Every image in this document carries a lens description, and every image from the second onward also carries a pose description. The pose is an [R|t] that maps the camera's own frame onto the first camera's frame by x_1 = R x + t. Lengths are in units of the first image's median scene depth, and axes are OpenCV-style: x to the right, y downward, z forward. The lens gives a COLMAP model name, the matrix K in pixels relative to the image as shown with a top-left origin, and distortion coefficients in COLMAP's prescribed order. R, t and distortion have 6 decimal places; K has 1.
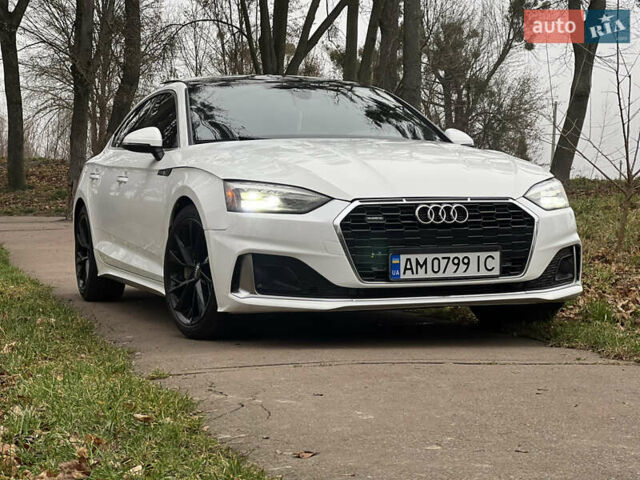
lens RADIAL K [[1451.0, 0, 322.1], [0, 1451.0, 243.0], [0, 0, 1]] dist [0.255681, 0.000000]
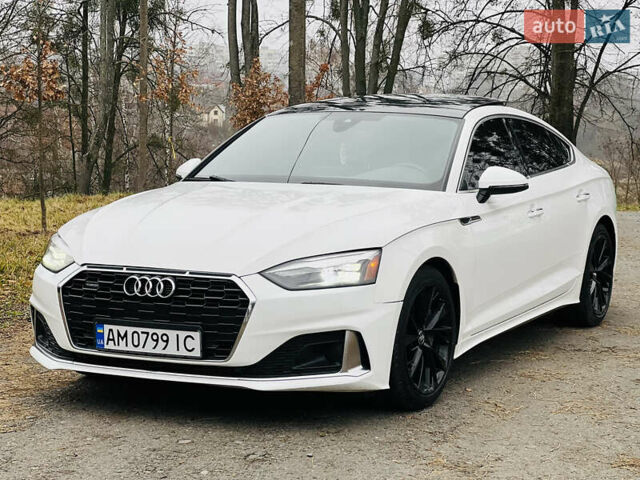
lens RADIAL K [[1451.0, 0, 321.5], [0, 1451.0, 239.7], [0, 0, 1]] dist [0.255681, 0.000000]
pose [[0.690612, 0.087531, -0.717909, 0.846182], [-0.040689, 0.995779, 0.082268, -0.134206], [0.722080, -0.027604, 0.691259, 0.411795]]
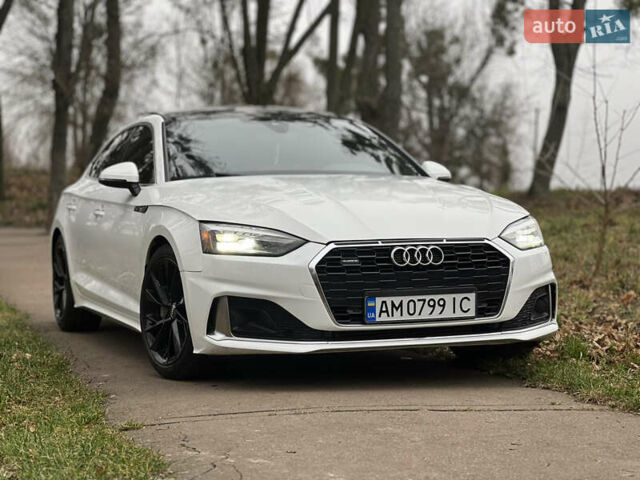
lens RADIAL K [[1451.0, 0, 325.3], [0, 1451.0, 241.1], [0, 0, 1]] dist [0.255681, 0.000000]
pose [[0.999906, -0.002100, 0.013566, 0.005379], [0.002141, 0.999993, -0.003043, -0.027088], [-0.013560, 0.003072, 0.999903, 0.000218]]
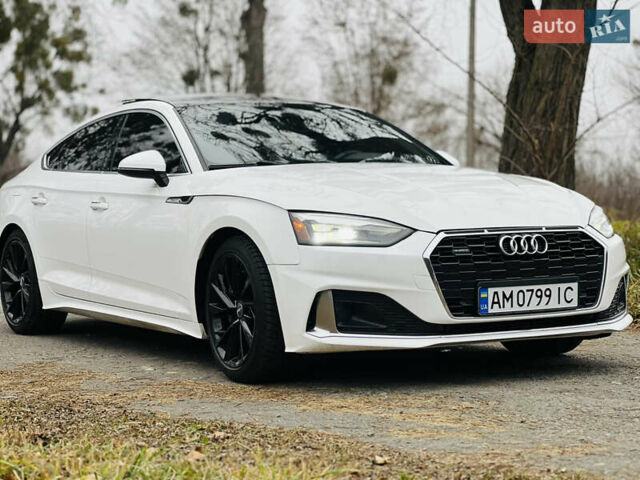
lens RADIAL K [[1451.0, 0, 317.2], [0, 1451.0, 238.2], [0, 0, 1]] dist [0.255681, 0.000000]
pose [[0.979923, -0.012335, 0.198995, -0.241365], [0.013738, 0.999890, -0.005671, -0.020447], [-0.198904, 0.008291, 0.979984, 0.081347]]
